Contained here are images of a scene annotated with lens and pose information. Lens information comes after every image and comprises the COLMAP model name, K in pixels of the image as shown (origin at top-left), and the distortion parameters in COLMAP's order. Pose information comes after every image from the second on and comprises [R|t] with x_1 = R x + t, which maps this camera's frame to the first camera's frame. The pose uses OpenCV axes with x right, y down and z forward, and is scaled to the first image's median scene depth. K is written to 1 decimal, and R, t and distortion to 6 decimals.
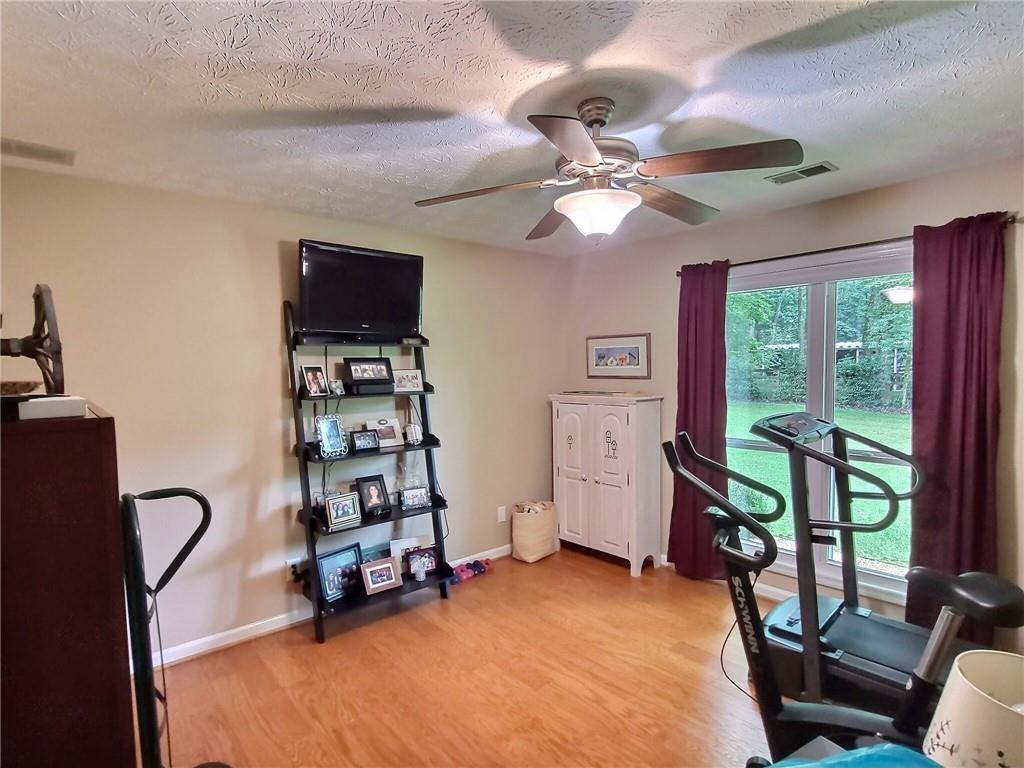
lens RADIAL K [[527.1, 0, 506.8], [0, 527.1, 395.8], [0, 0, 1]] dist [-0.007243, -0.000606]
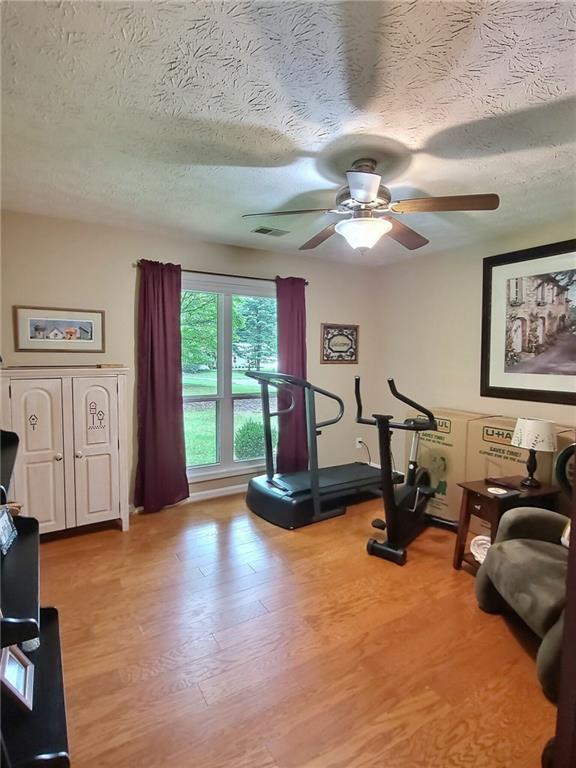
lens RADIAL K [[395.3, 0, 284.4], [0, 395.3, 377.2], [0, 0, 1]] dist [-0.007243, -0.000606]
pose [[0.173034, -0.037112, 0.984216, -0.500698], [0.046310, 0.998491, 0.029509, 0.012861], [-0.983826, 0.040473, 0.174492, 0.514614]]
